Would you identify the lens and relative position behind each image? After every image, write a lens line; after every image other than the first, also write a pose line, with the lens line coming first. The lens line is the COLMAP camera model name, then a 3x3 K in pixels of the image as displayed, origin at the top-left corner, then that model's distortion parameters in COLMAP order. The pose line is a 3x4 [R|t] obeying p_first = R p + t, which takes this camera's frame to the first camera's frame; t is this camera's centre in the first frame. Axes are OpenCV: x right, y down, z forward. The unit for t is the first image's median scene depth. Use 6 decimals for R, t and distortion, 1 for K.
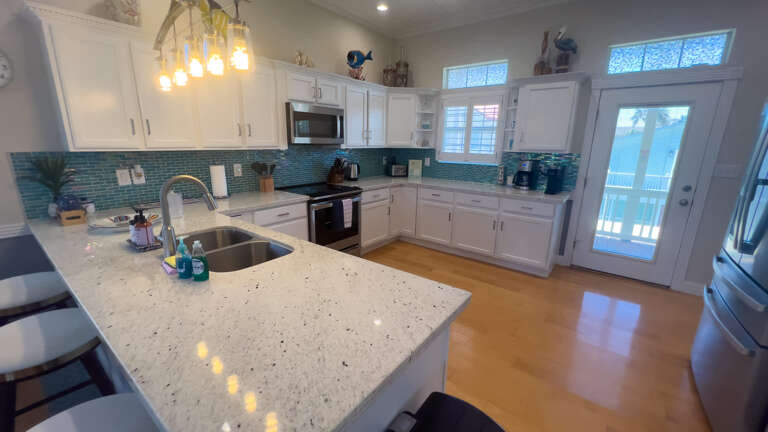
lens RADIAL K [[305.5, 0, 387.3], [0, 305.5, 212.8], [0, 0, 1]] dist [-0.003827, -0.000216]
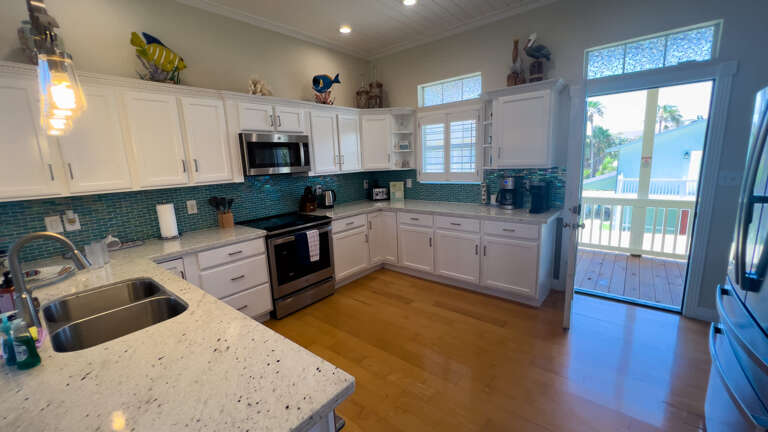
lens RADIAL K [[305.5, 0, 387.4], [0, 305.5, 213.2], [0, 0, 1]] dist [-0.003827, -0.000216]
pose [[0.997618, -0.053629, -0.043386, 0.143771], [0.051066, 0.996999, -0.058176, -0.032763], [0.046375, 0.055822, 0.997363, 0.081987]]
